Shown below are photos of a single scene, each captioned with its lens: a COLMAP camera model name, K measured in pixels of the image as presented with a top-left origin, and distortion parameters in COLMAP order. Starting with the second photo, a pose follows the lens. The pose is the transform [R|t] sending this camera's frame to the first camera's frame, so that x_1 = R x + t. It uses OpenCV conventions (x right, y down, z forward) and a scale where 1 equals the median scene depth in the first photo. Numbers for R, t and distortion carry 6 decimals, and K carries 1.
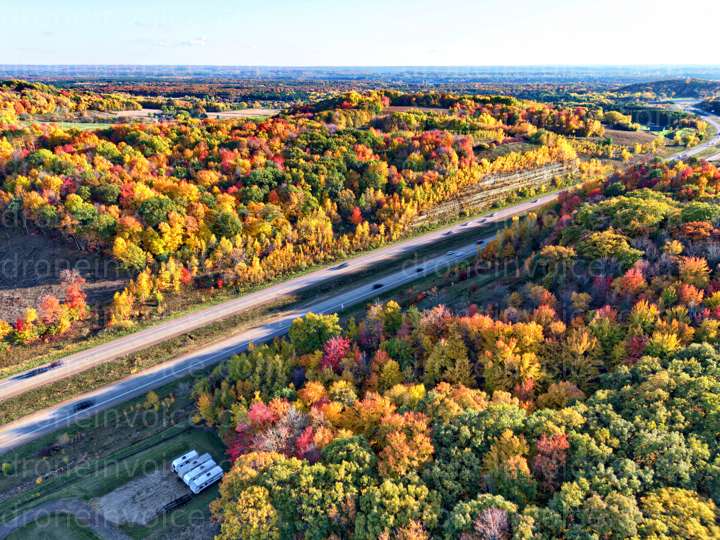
lens RADIAL K [[506.1, 0, 362.4], [0, 506.1, 269.1], [0, 0, 1]] dist [0.077105, -0.075327]
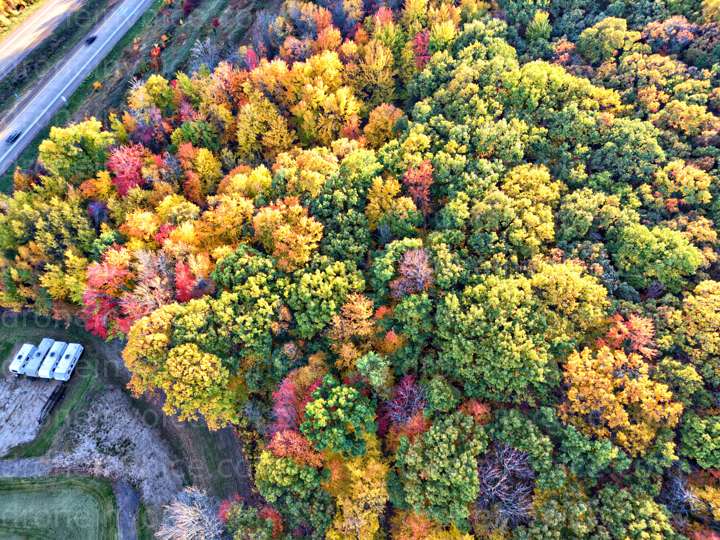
lens RADIAL K [[506.1, 0, 362.1], [0, 506.1, 268.6], [0, 0, 1]] dist [0.077105, -0.075327]
pose [[0.801426, -0.477058, 0.360739, -0.206921], [0.231503, 0.803563, 0.548355, -0.111709], [-0.551474, -0.355954, 0.754436, 0.183871]]
